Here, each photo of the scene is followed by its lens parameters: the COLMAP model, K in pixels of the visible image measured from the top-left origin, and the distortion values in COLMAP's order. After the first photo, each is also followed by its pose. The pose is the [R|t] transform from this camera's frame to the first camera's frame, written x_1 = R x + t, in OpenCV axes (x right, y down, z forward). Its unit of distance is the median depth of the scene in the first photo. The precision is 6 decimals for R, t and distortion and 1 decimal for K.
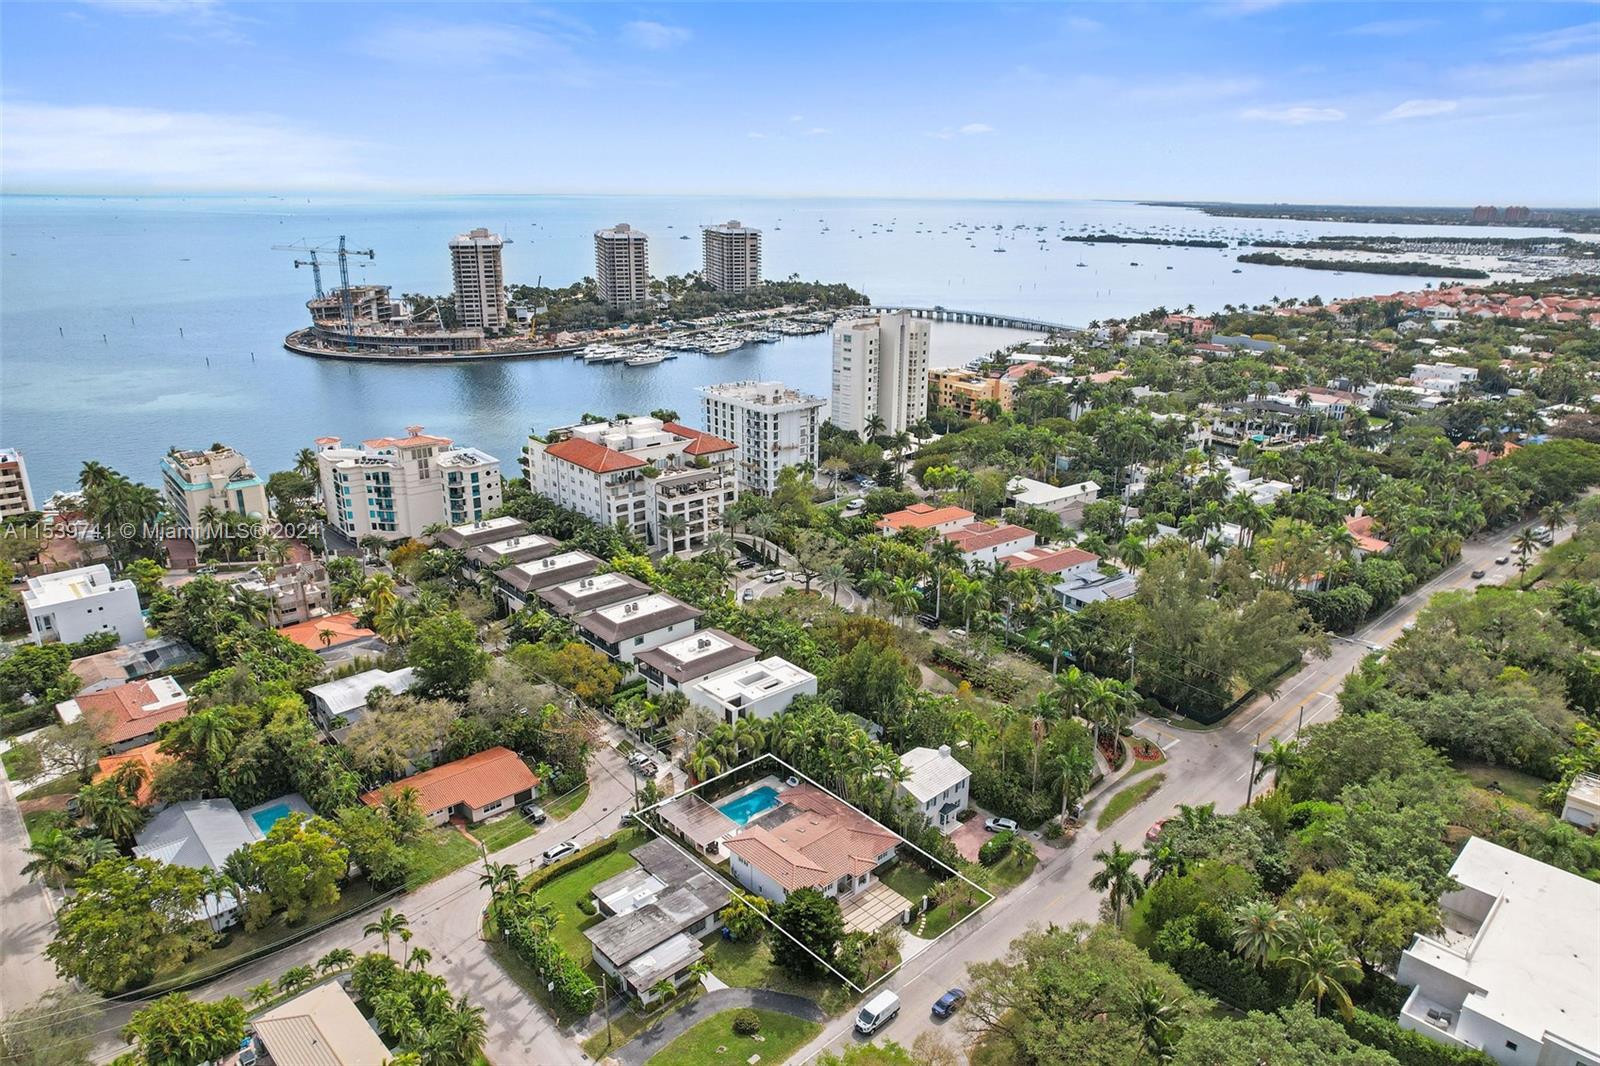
lens RADIAL K [[1024.5, 0, 789.6], [0, 1024.5, 535.9], [0, 0, 1]] dist [-0.062169, 0.053923]
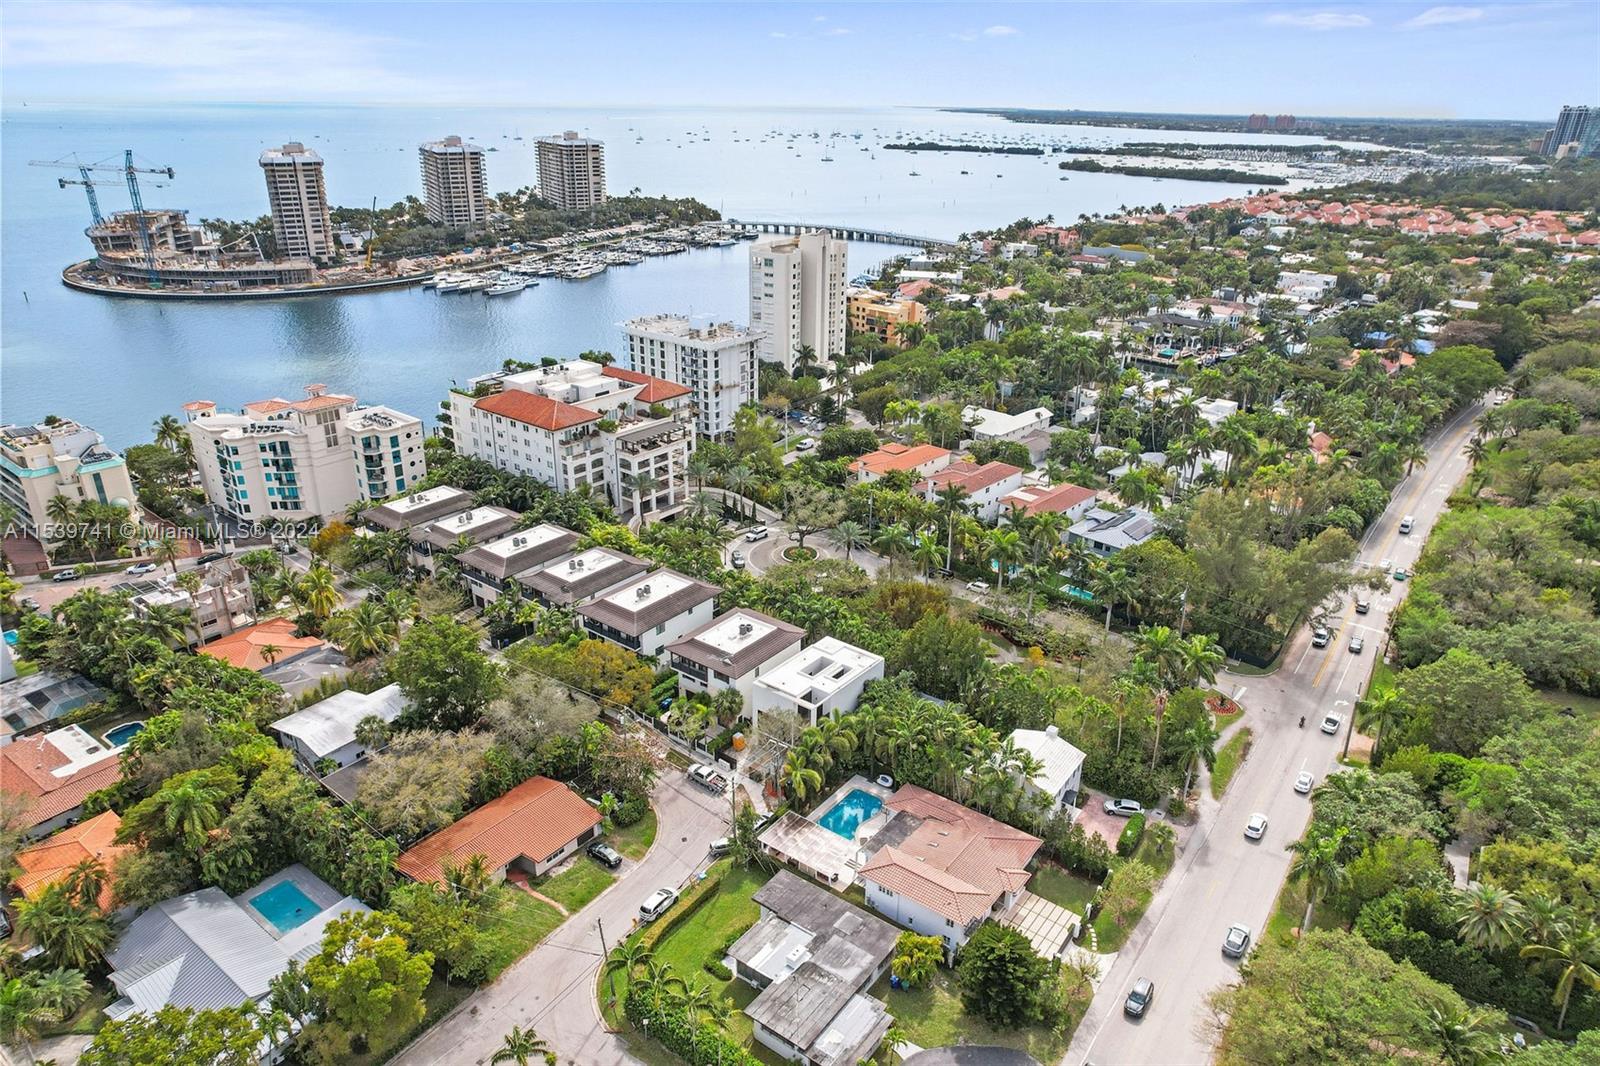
lens RADIAL K [[1024.5, 0, 792.6], [0, 1024.5, 532.5], [0, 0, 1]] dist [-0.062169, 0.053923]
pose [[0.982547, -0.069252, 0.172640, -0.134699], [0.055537, 0.994997, 0.083051, -0.034235], [-0.177528, -0.072014, 0.981477, 0.094611]]
